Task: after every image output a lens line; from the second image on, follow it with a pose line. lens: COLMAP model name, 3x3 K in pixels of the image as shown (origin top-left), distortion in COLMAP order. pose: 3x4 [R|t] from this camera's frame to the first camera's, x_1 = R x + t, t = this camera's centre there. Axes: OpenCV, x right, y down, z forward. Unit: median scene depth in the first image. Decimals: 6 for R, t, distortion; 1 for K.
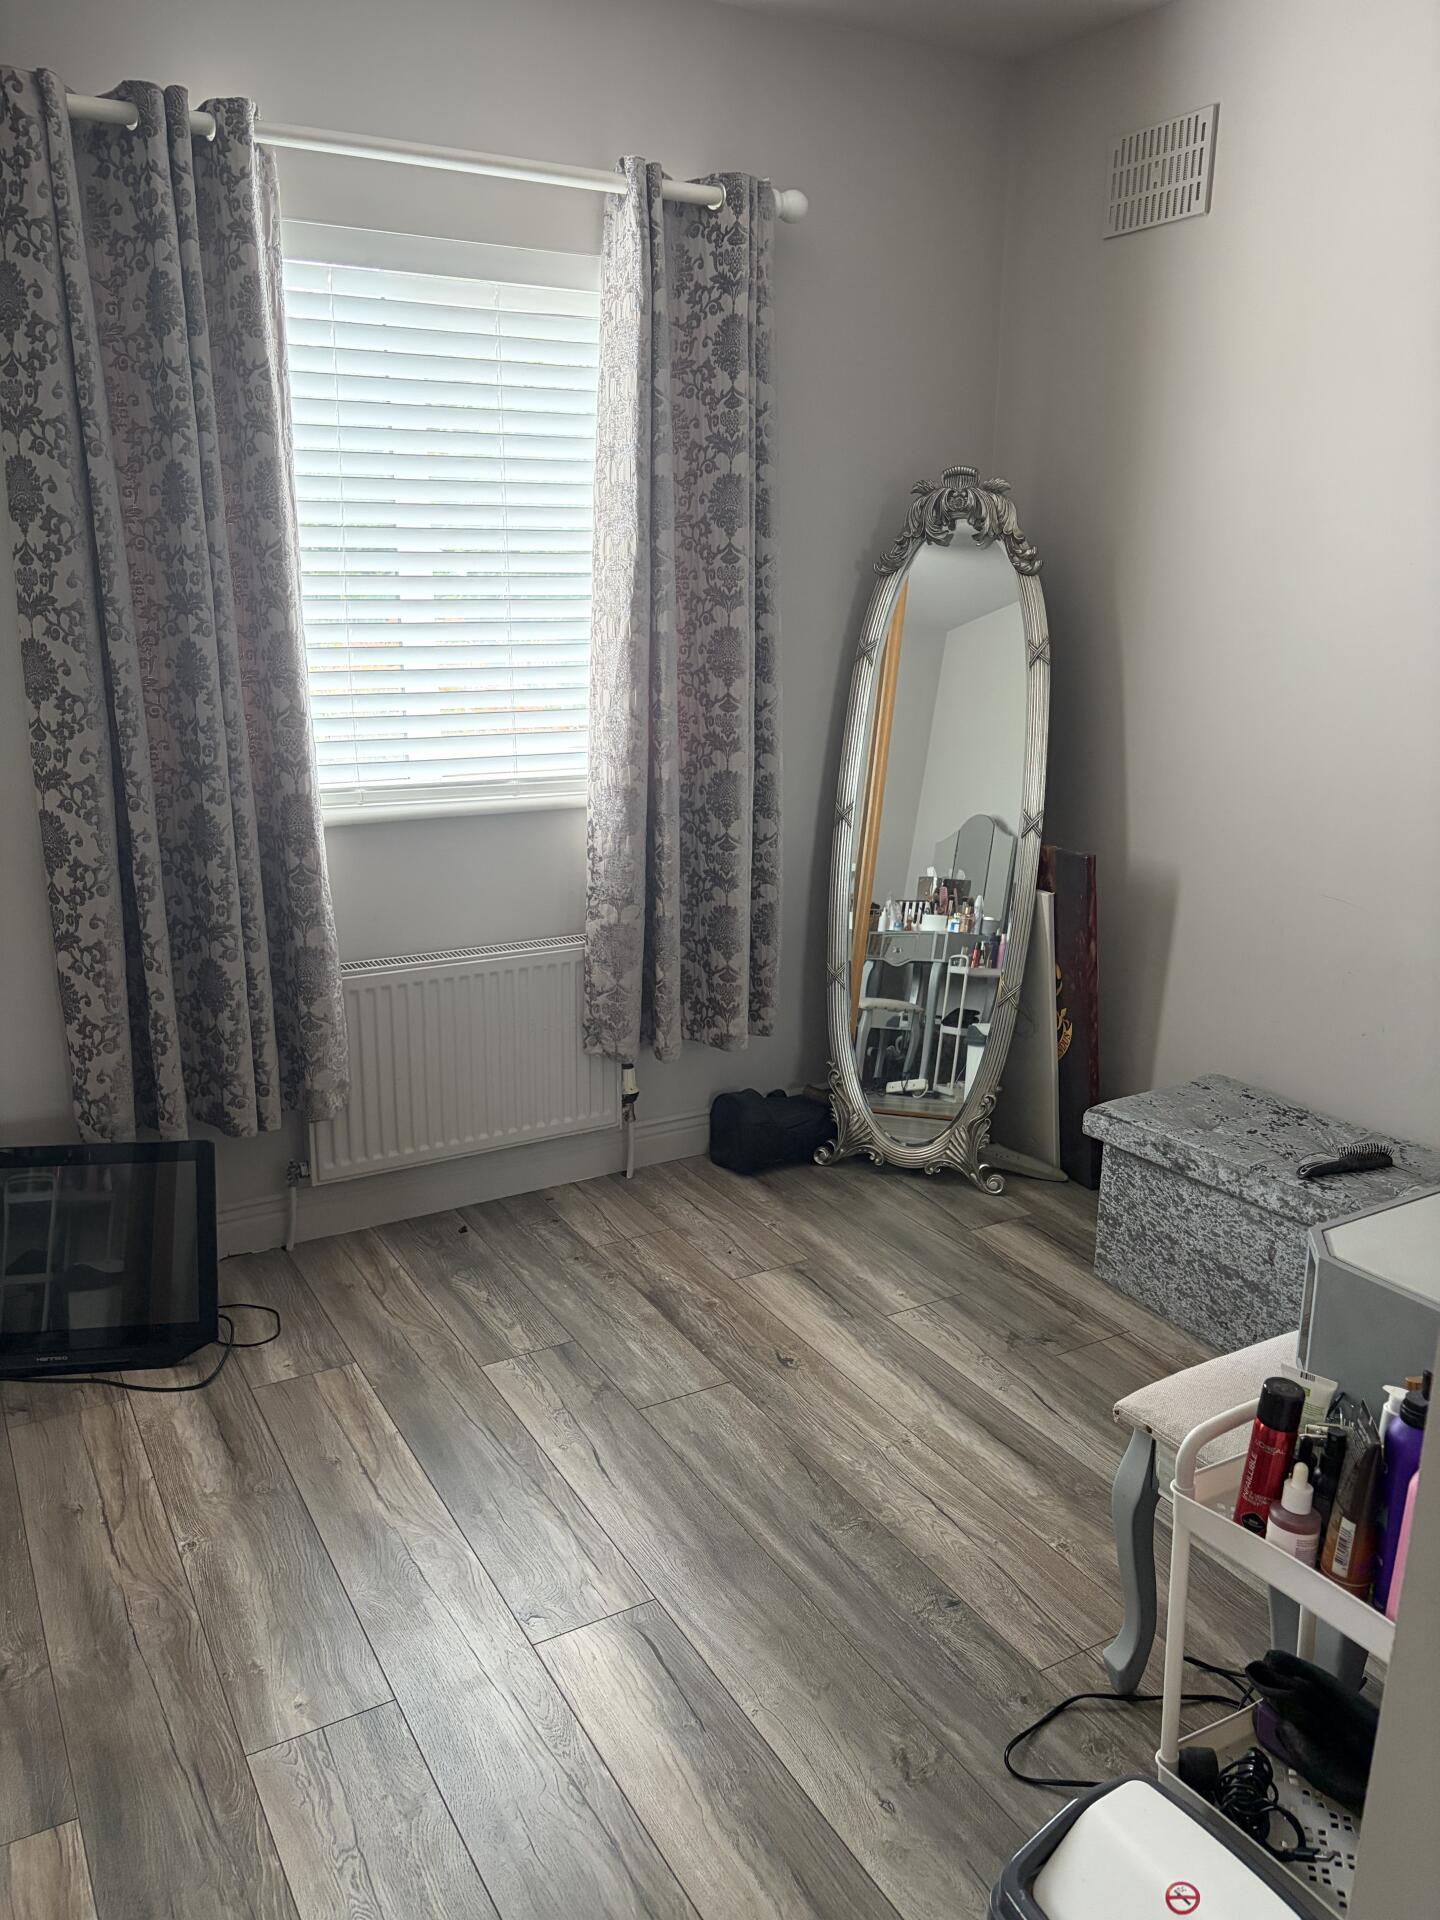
lens RADIAL K [[1454.6, 0, 705.2], [0, 1454.6, 968.1], [0, 0, 1]] dist [0.025341, -0.017137]
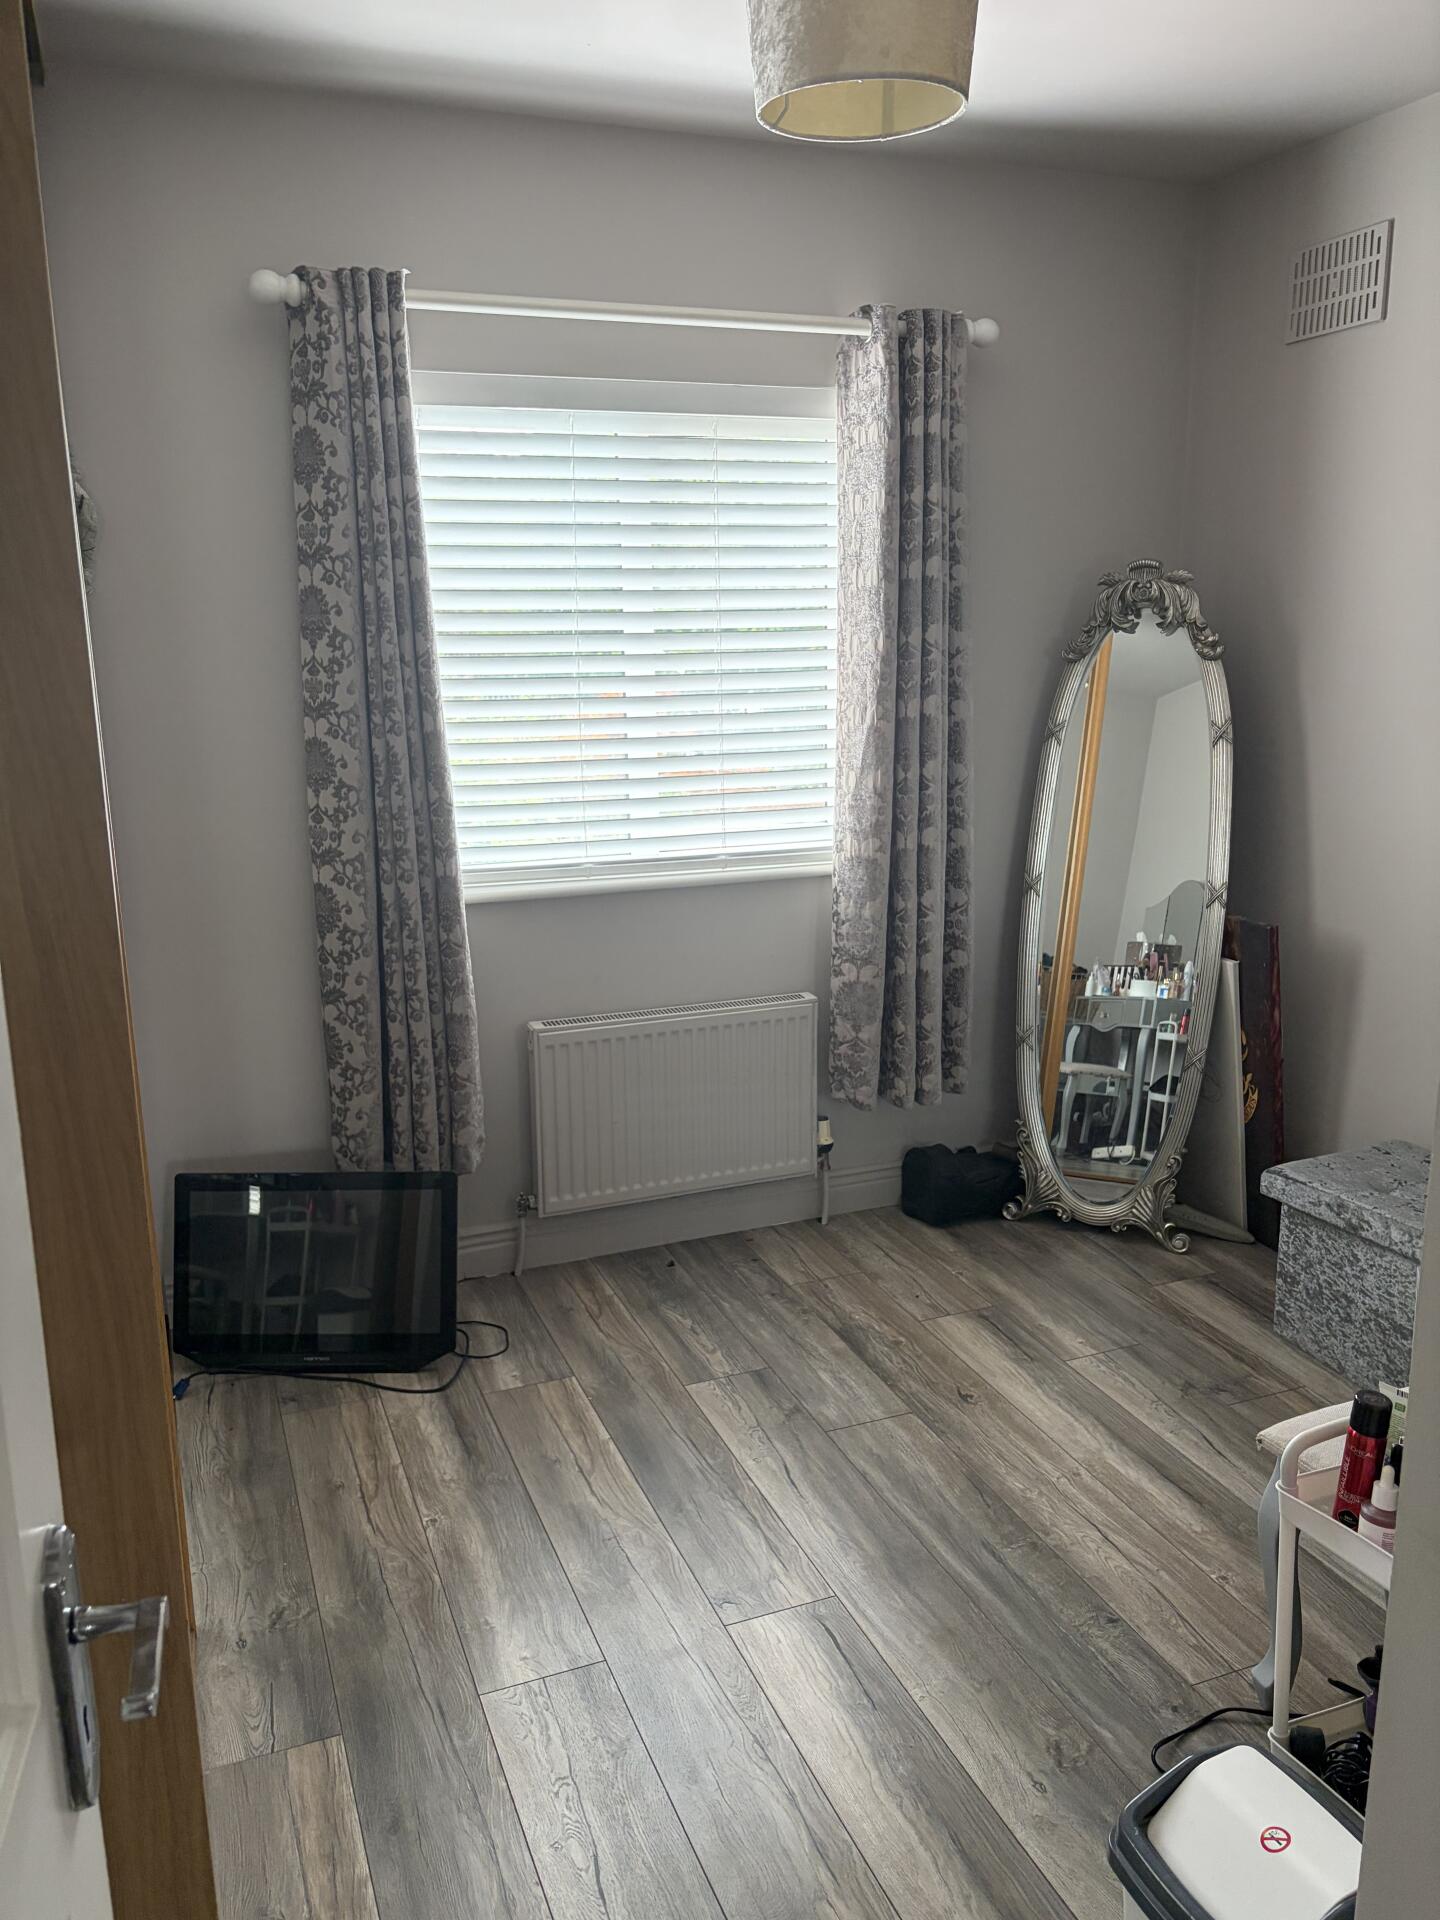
lens RADIAL K [[1454.6, 0, 720.2], [0, 1454.6, 967.0], [0, 0, 1]] dist [0.025341, -0.017137]
pose [[0.990781, 0.009764, -0.135125, 0.018552], [-0.015576, 0.998995, -0.042022, 0.002327], [0.134579, 0.043739, 0.989937, -0.099611]]
